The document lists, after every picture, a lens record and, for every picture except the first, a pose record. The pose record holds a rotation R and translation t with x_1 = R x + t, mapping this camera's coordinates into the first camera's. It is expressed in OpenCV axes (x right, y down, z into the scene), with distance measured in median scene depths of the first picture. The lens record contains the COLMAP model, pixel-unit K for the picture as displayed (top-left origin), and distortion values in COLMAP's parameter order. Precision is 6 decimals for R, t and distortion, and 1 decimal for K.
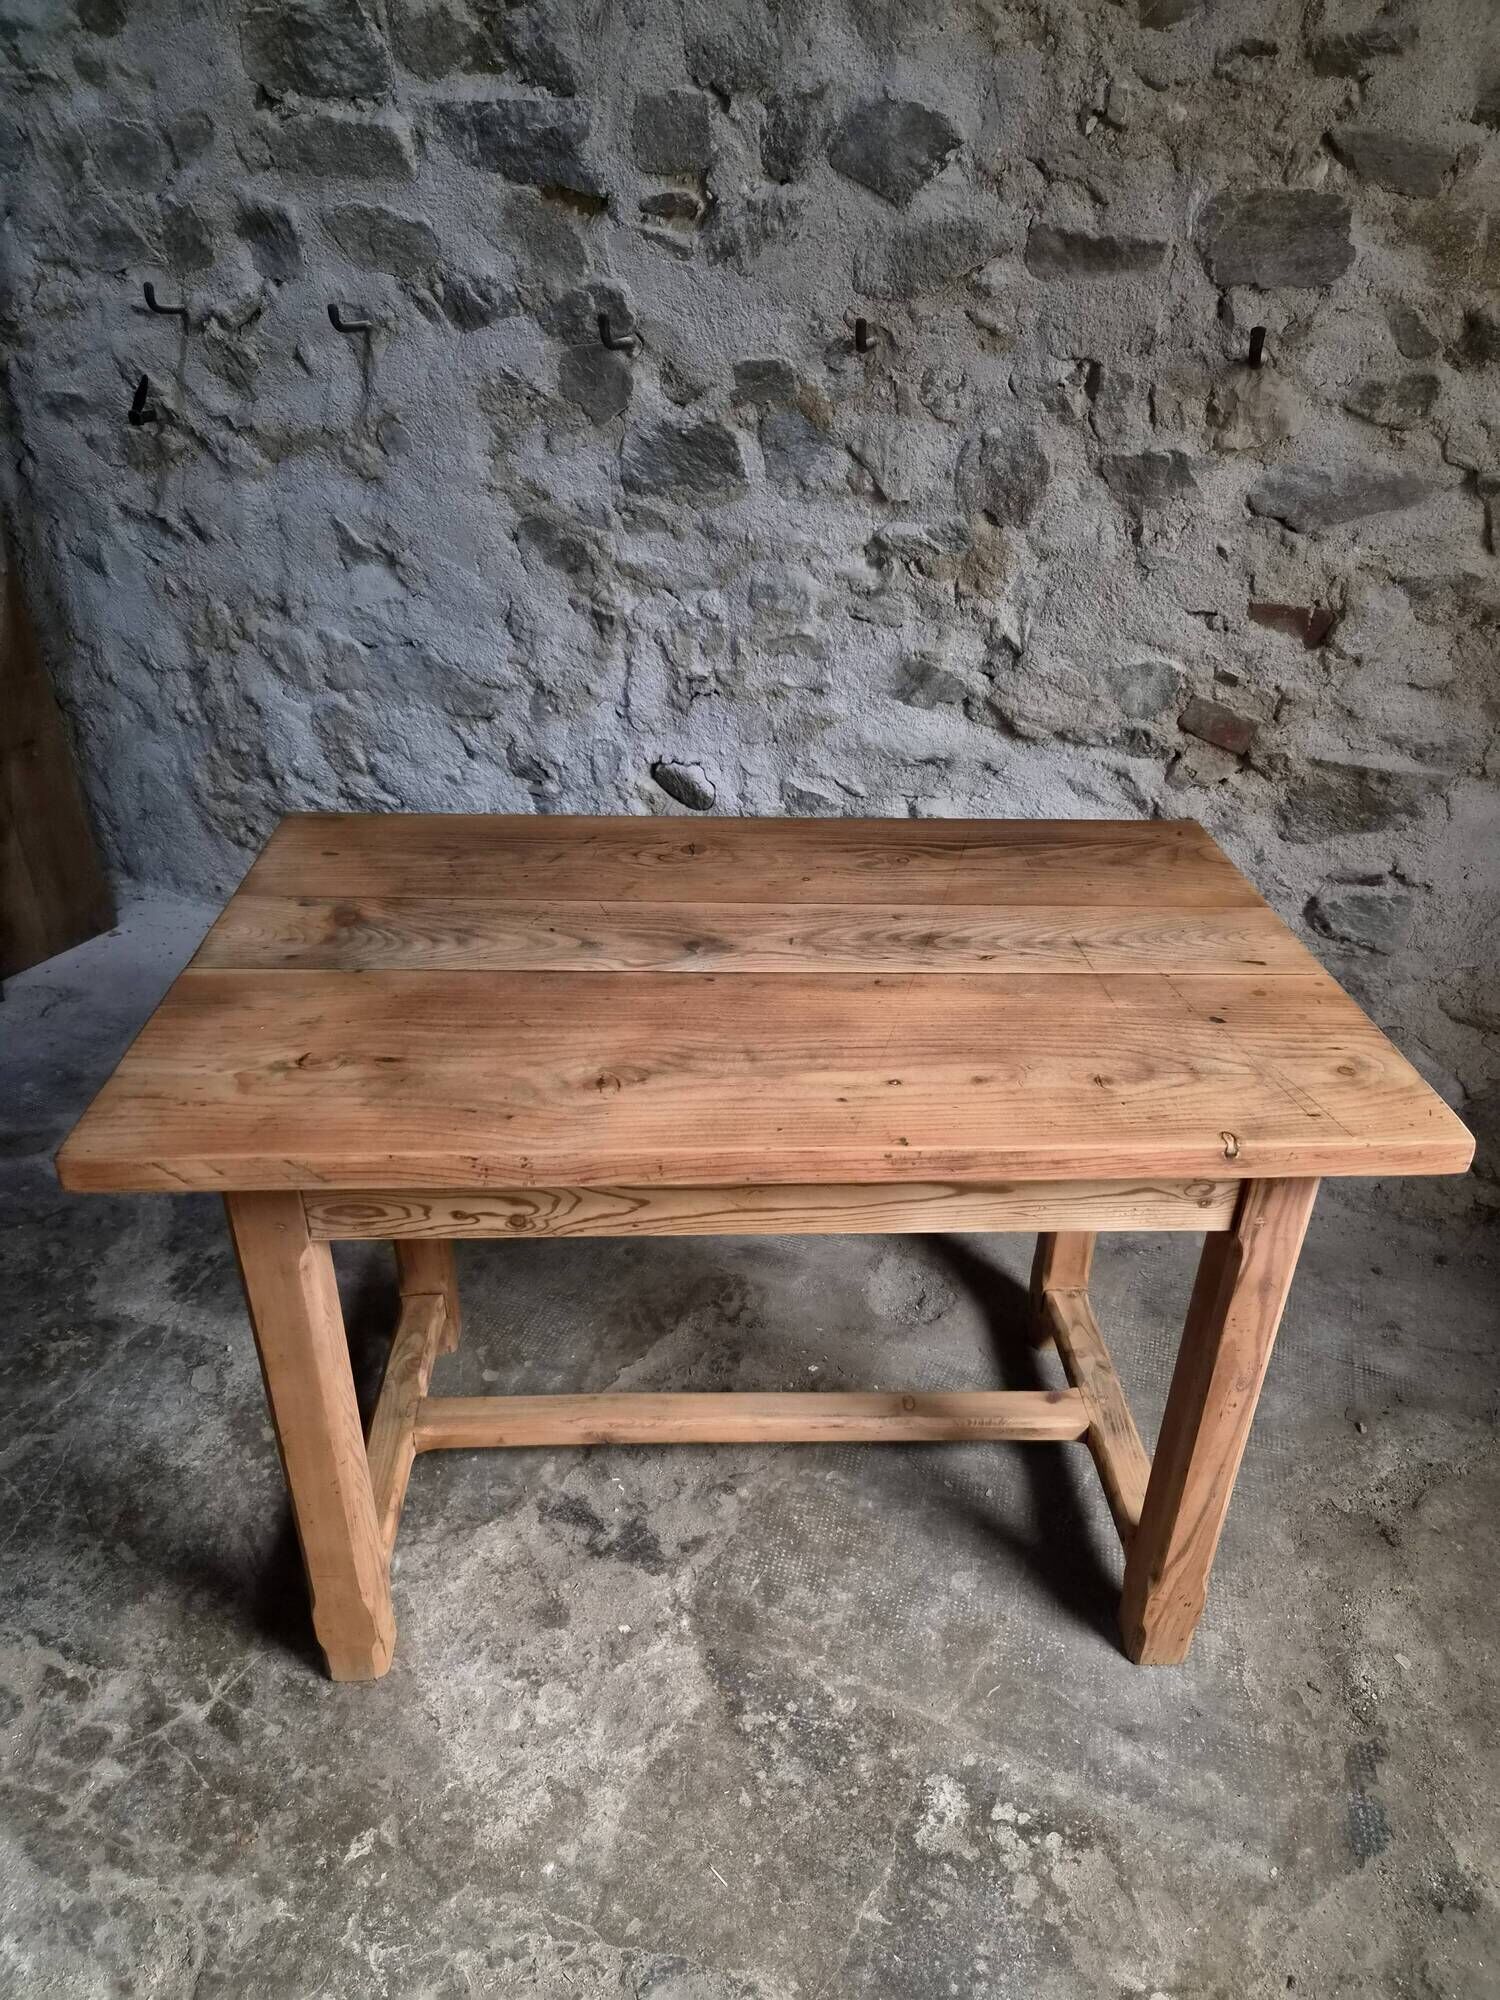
lens RADIAL K [[1335.3, 0, 761.7], [0, 1335.3, 1017.1], [0, 0, 1]] dist [0.068027, -0.052277]
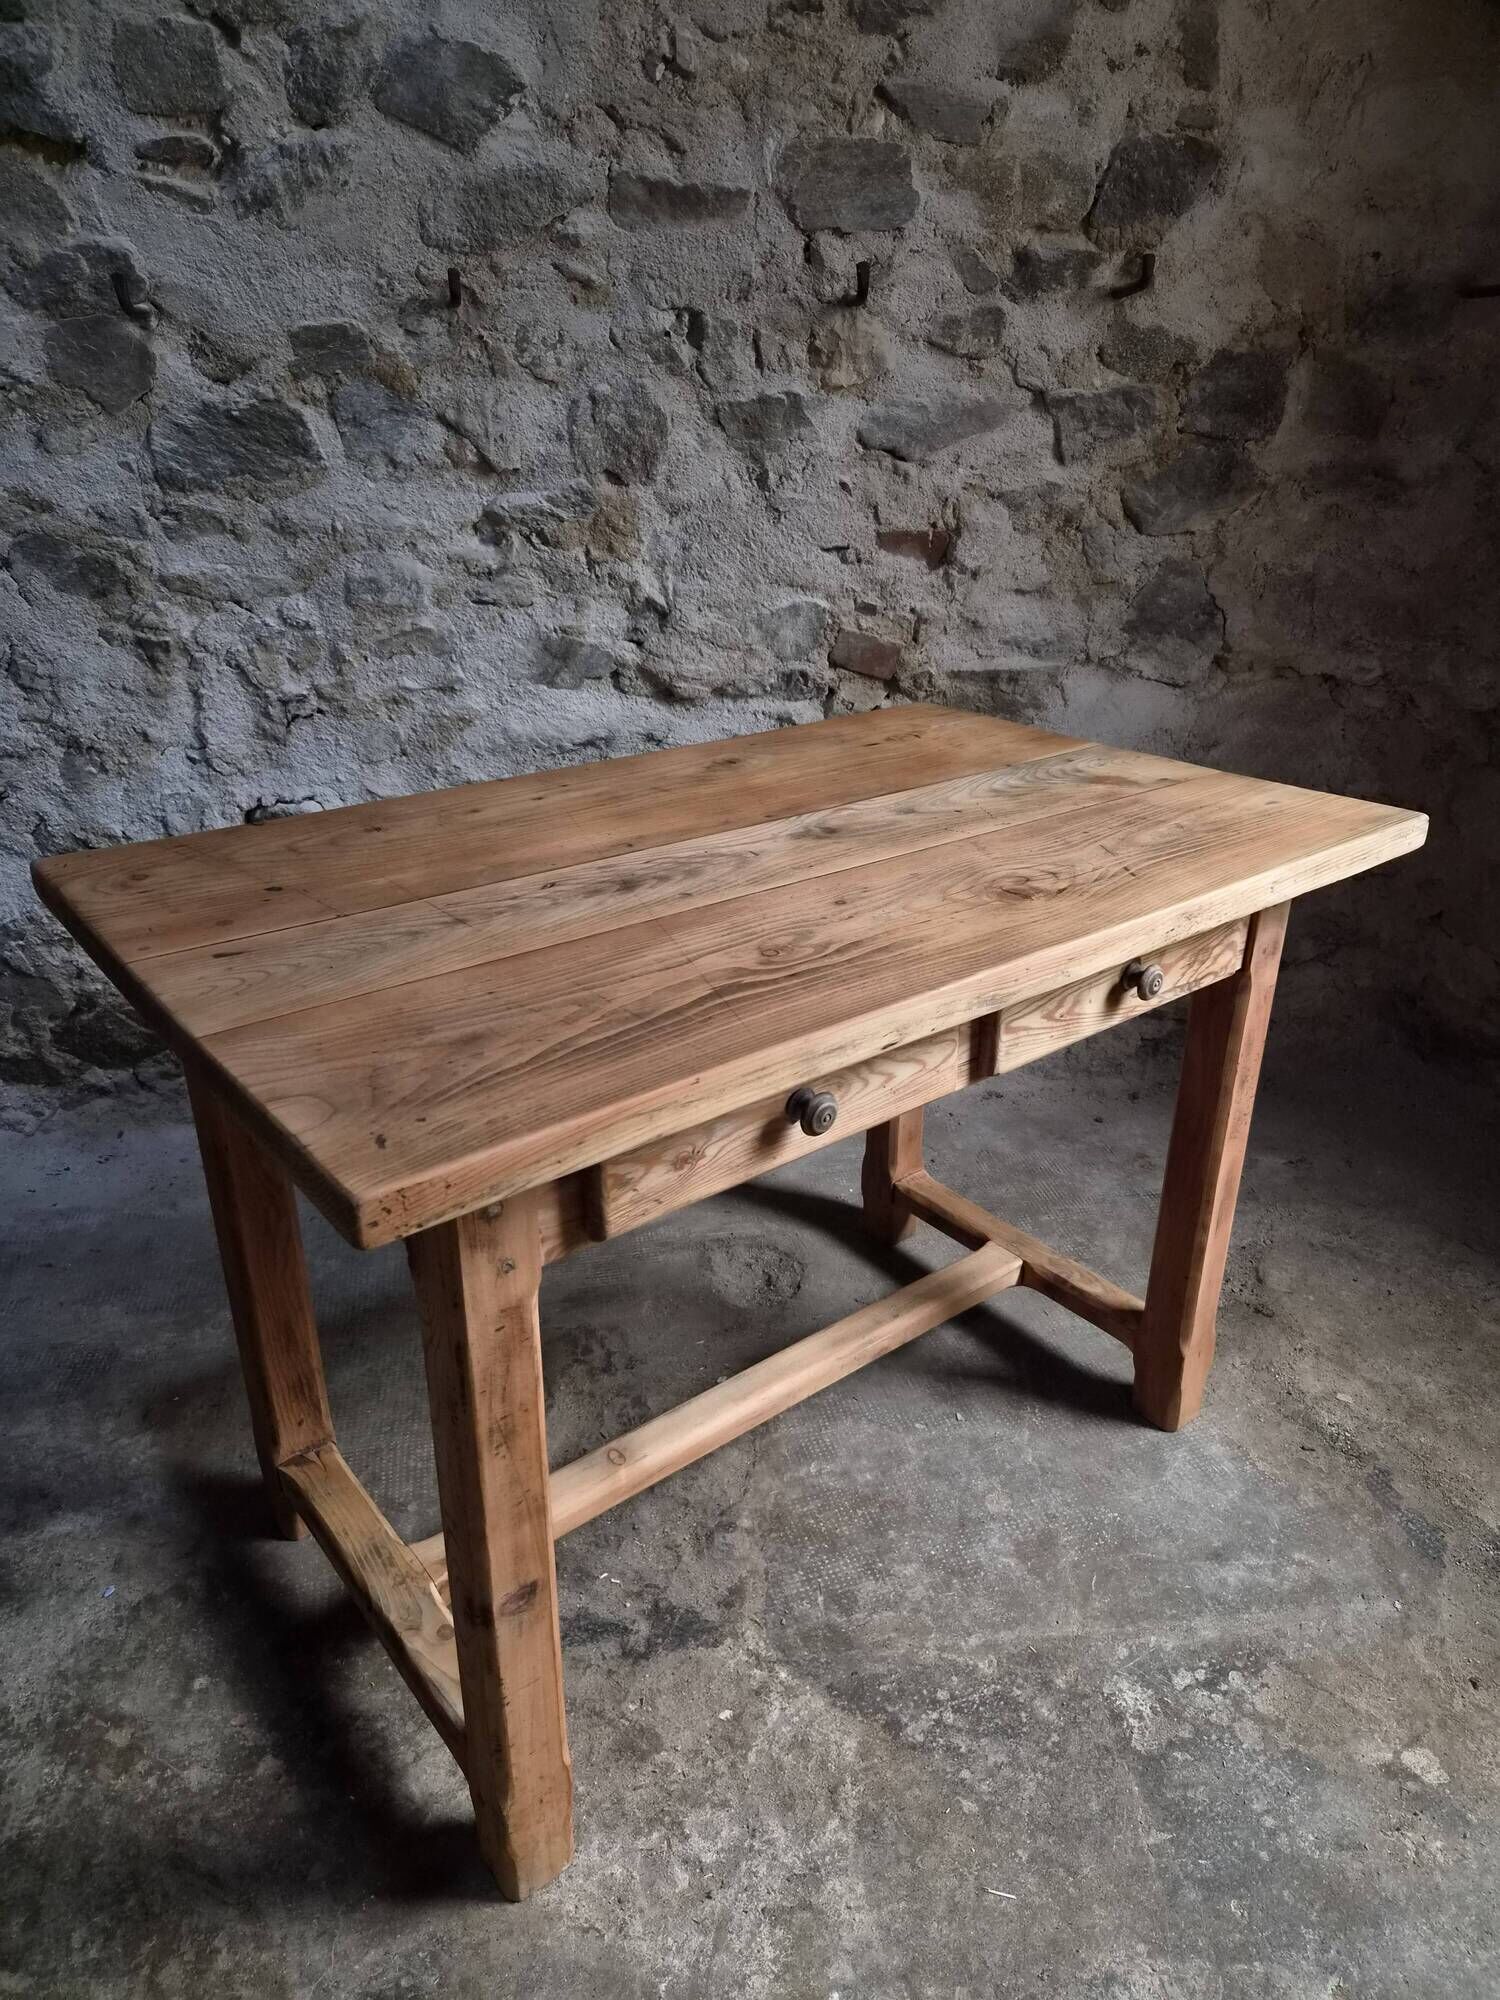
lens RADIAL K [[1337.1, 0, 758.1], [0, 1337.1, 1008.7], [0, 0, 1]] dist [0.062242, -0.048771]
pose [[0.852357, -0.240949, 0.464145, -0.291352], [0.278818, 0.960248, -0.013534, 0.040412], [-0.442433, 0.140948, 0.885656, 0.150563]]
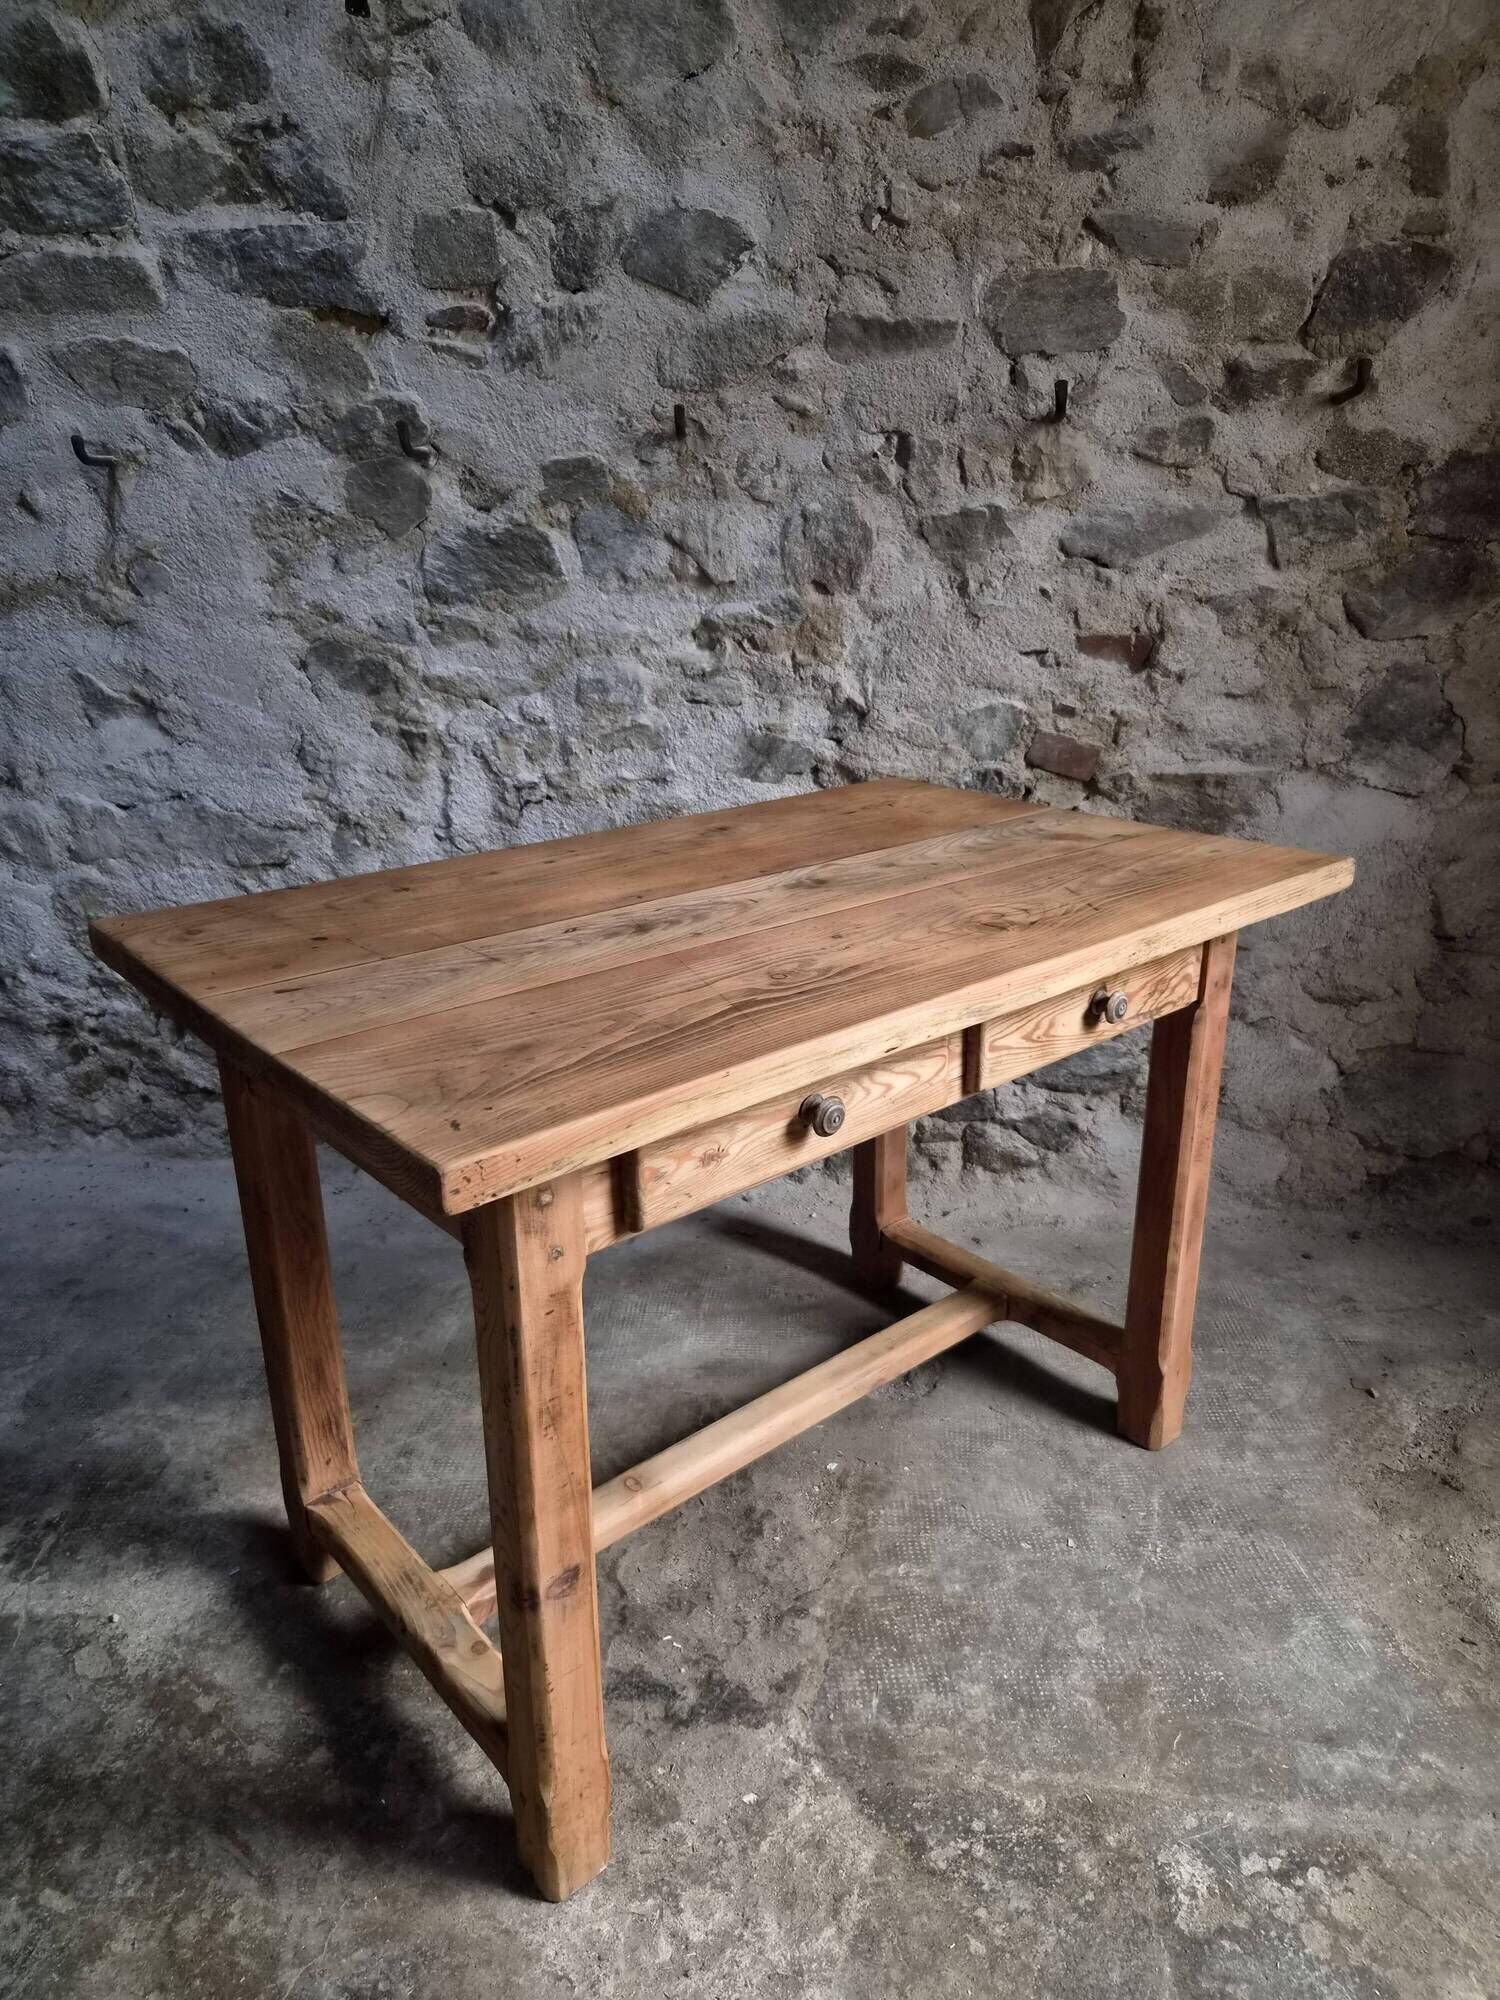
lens RADIAL K [[1341.7, 0, 763.4], [0, 1341.7, 999.0], [0, 0, 1]] dist [0.062998, -0.050157]
pose [[0.953839, -0.139451, 0.265979, -0.194377], [0.185822, 0.969810, -0.157918, 0.091827], [-0.235927, 0.200054, 0.950956, 0.094852]]
